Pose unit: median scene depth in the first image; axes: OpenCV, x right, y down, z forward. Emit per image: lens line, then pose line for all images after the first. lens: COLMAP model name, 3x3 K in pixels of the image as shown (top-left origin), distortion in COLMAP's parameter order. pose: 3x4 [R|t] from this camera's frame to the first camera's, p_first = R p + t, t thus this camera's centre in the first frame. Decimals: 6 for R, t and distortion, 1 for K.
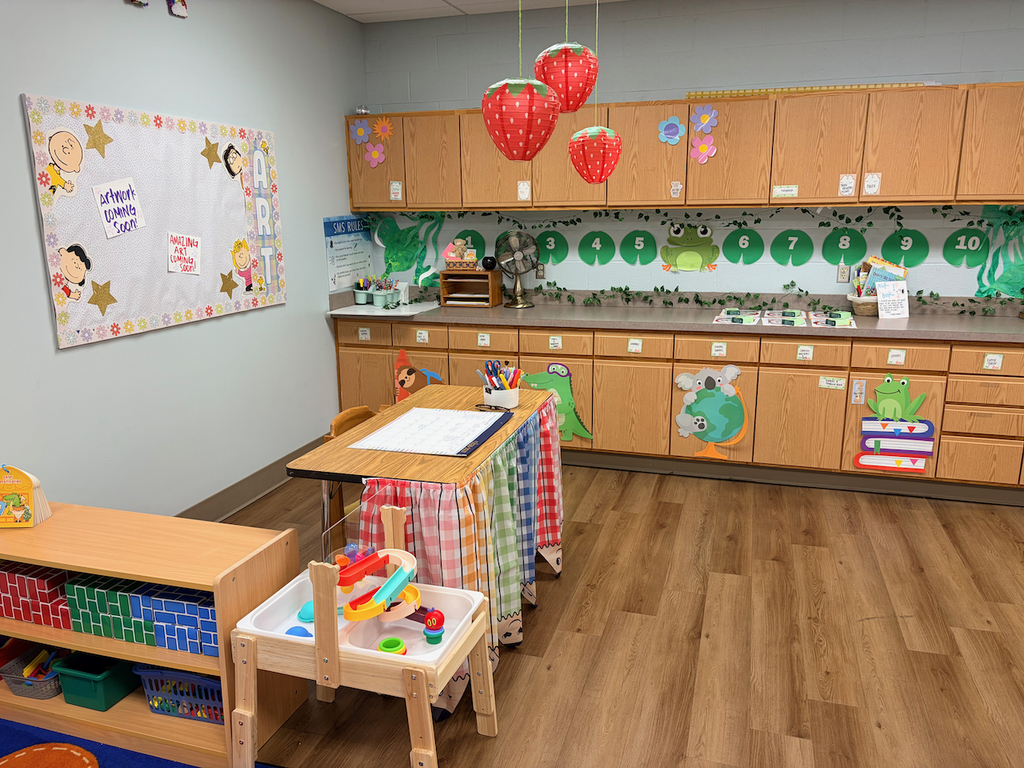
lens RADIAL K [[775.0, 0, 514.7], [0, 775.0, 386.3], [0, 0, 1]] dist [0.031746, -0.026617]
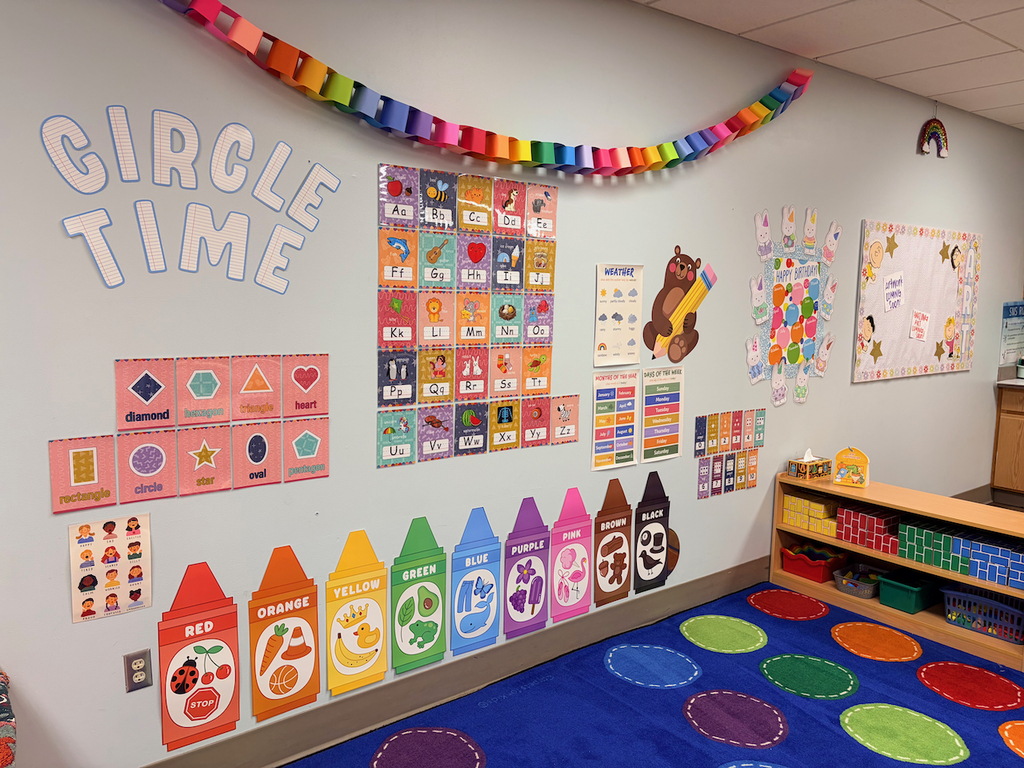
lens RADIAL K [[775.0, 0, 503.7], [0, 775.0, 381.8], [0, 0, 1]] dist [0.031746, -0.026617]
pose [[0.808855, 0.084829, -0.581856, -0.196460], [-0.150895, 0.986347, -0.065963, 0.116175], [0.568316, 0.141154, 0.810612, -0.459983]]
